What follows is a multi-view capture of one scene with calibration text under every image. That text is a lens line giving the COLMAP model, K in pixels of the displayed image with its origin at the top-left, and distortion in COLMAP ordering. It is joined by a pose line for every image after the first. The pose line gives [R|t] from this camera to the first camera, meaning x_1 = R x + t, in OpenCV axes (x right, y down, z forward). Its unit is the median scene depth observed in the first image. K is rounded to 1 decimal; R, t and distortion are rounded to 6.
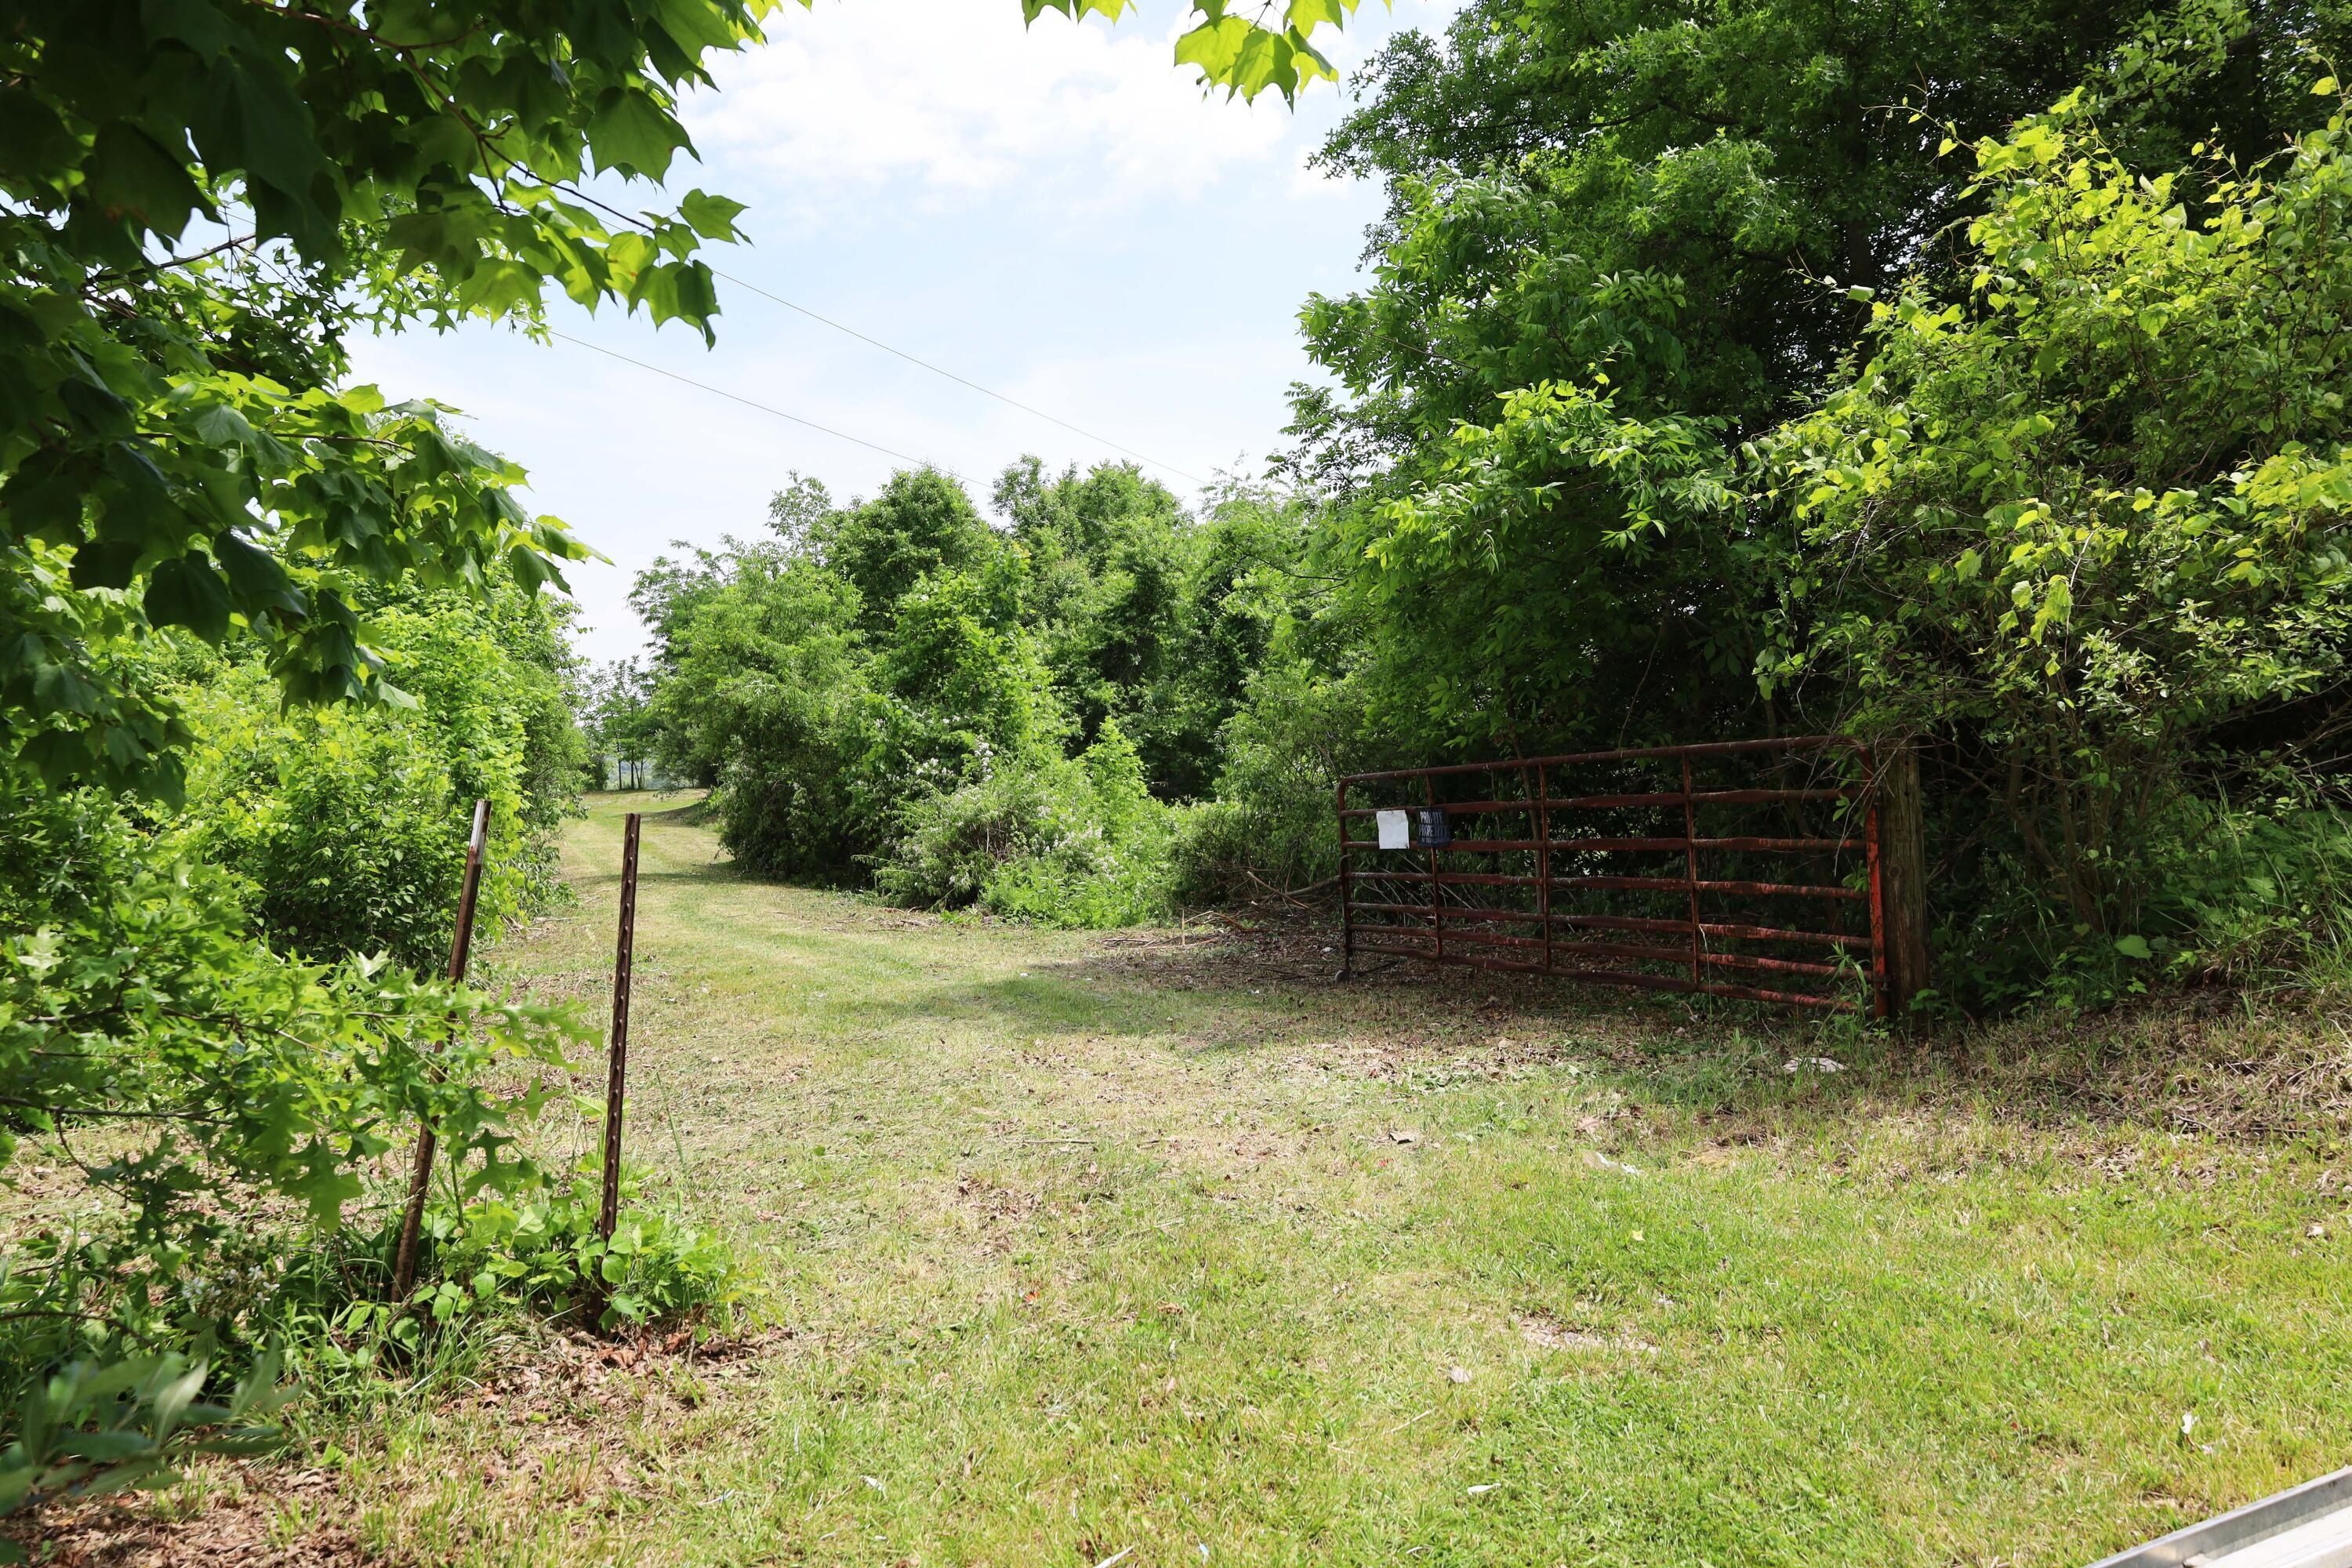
lens RADIAL K [[1573.0, 0, 1176.7], [0, 1573.0, 786.7], [0, 0, 1]] dist [-0.007056, -0.000792]
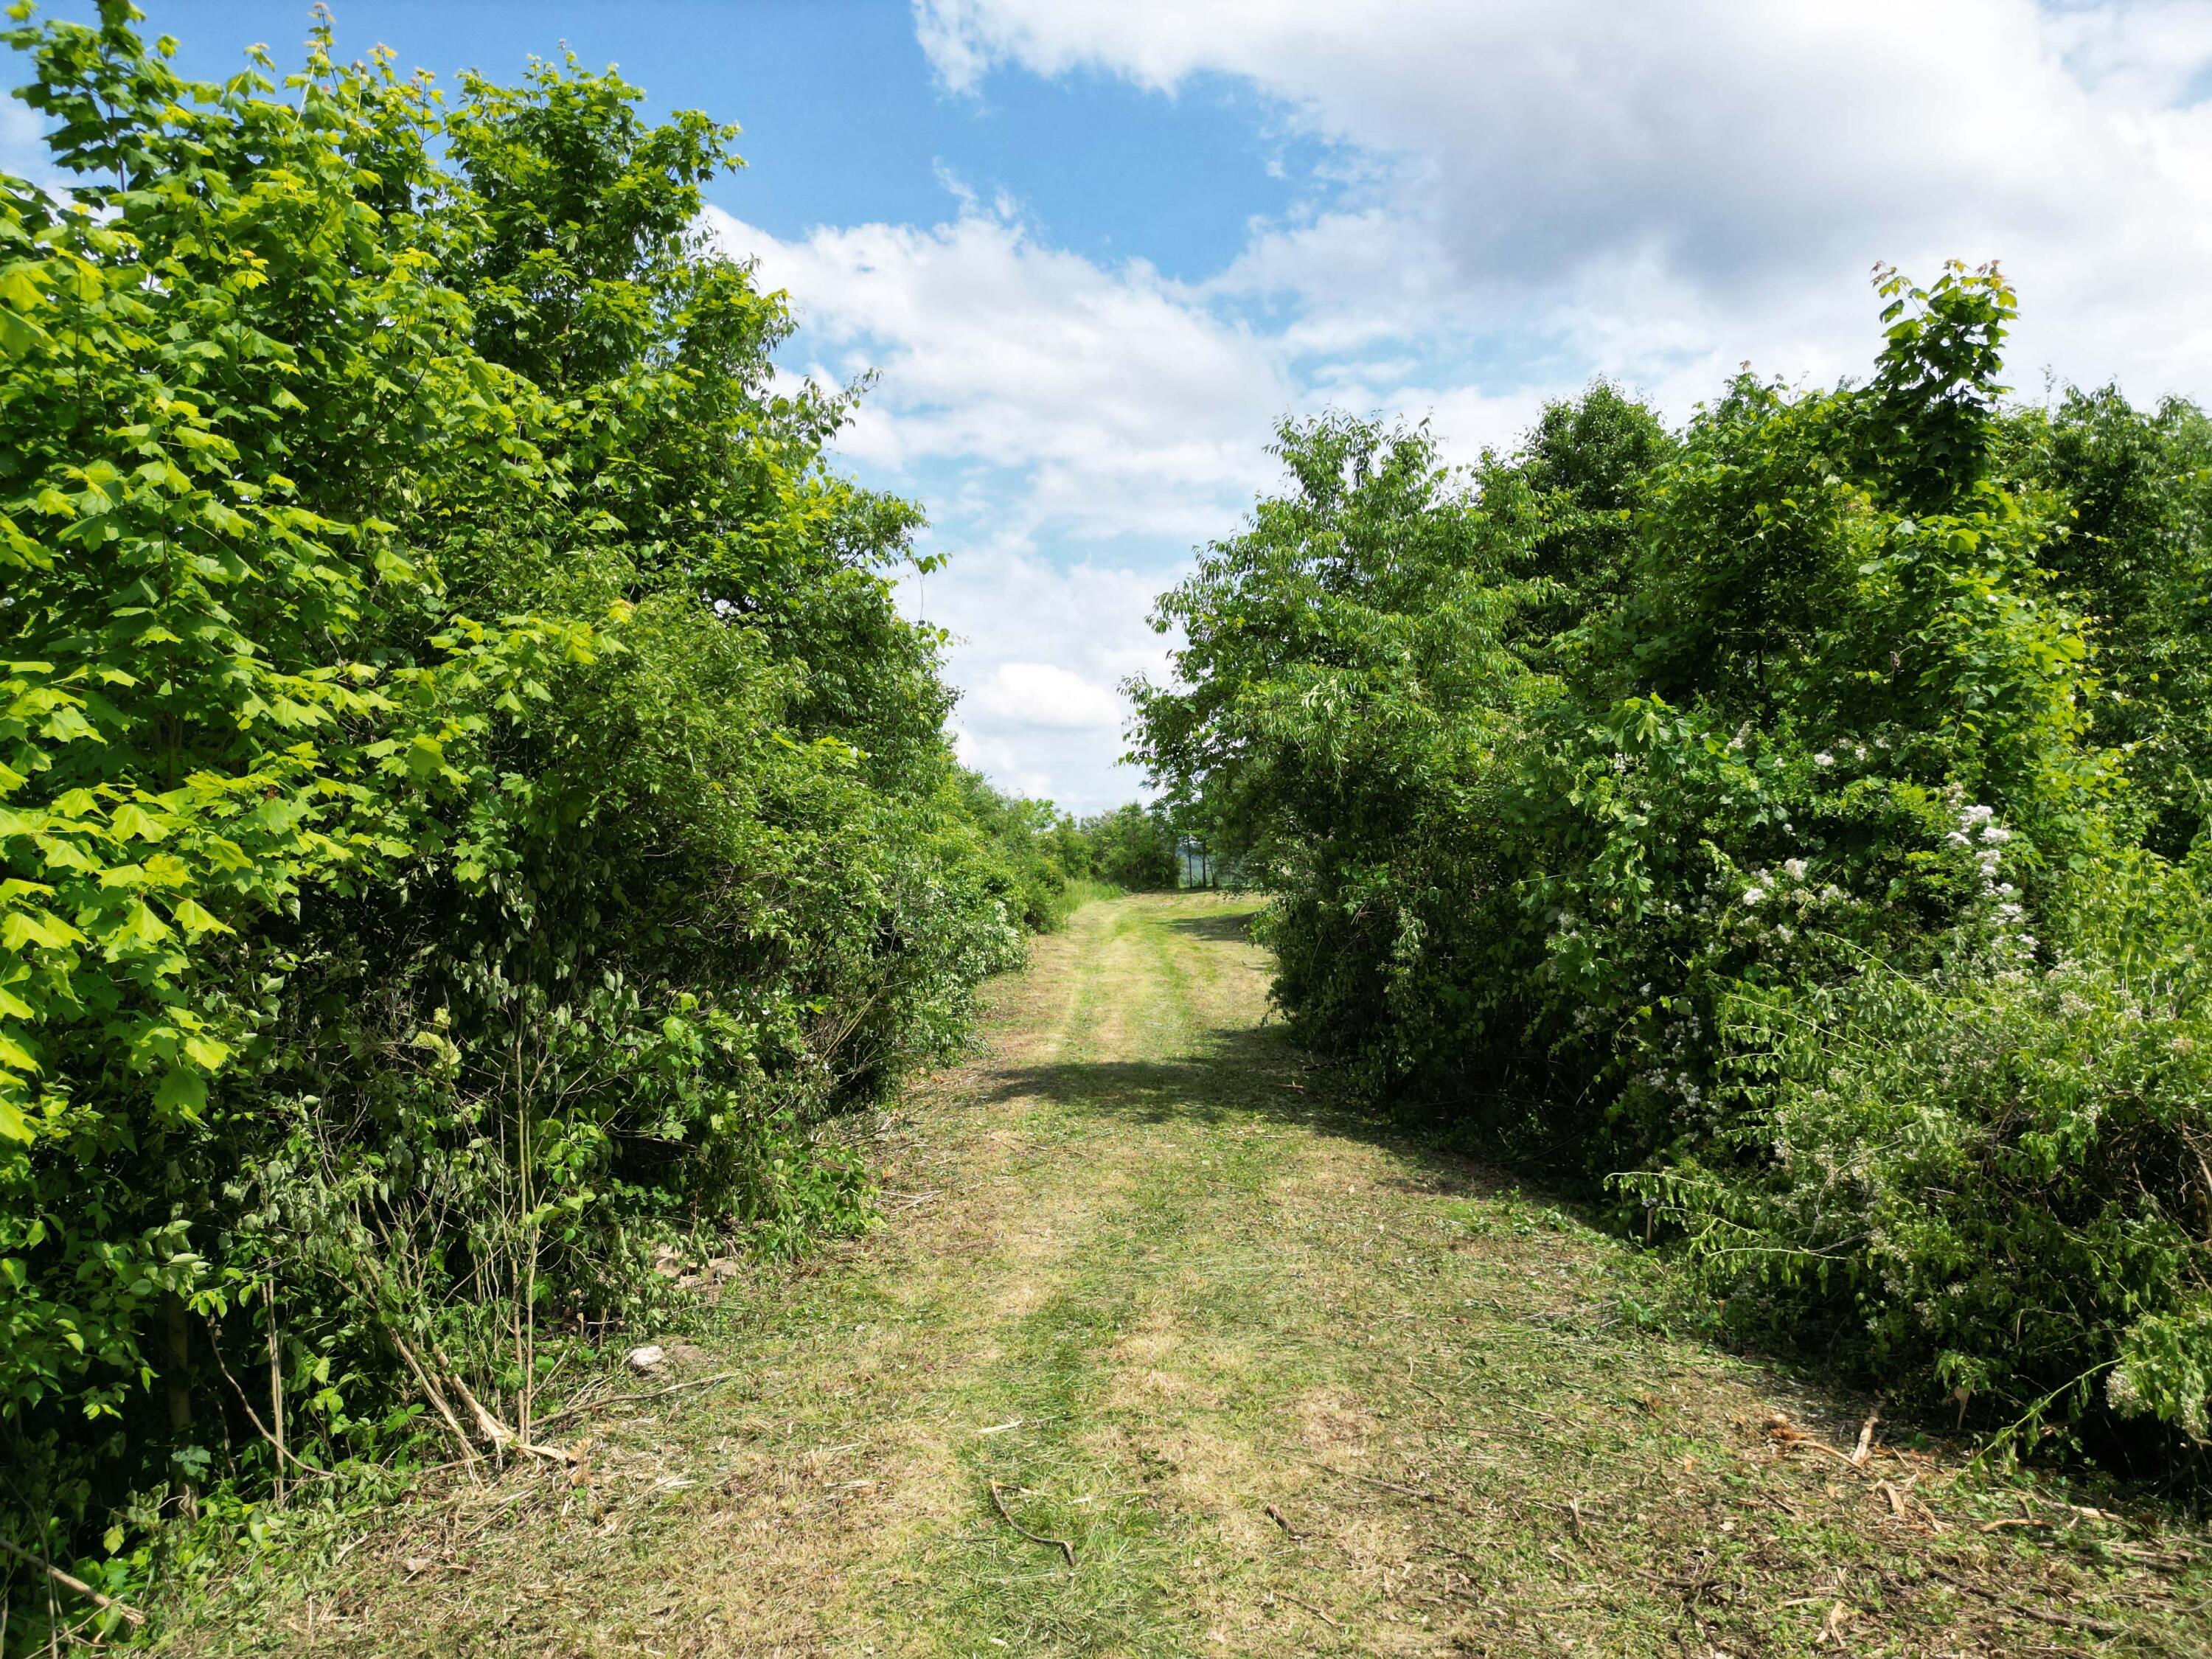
lens RADIAL K [[1551.4, 0, 1107.5], [0, 1551.4, 840.2], [0, 0, 1]] dist [0.048060, -0.041657]
pose [[0.916529, -0.003430, -0.399954, -0.140084], [-0.006326, 0.999714, -0.023071, -0.011837], [0.399919, 0.023676, 0.916245, 0.547988]]
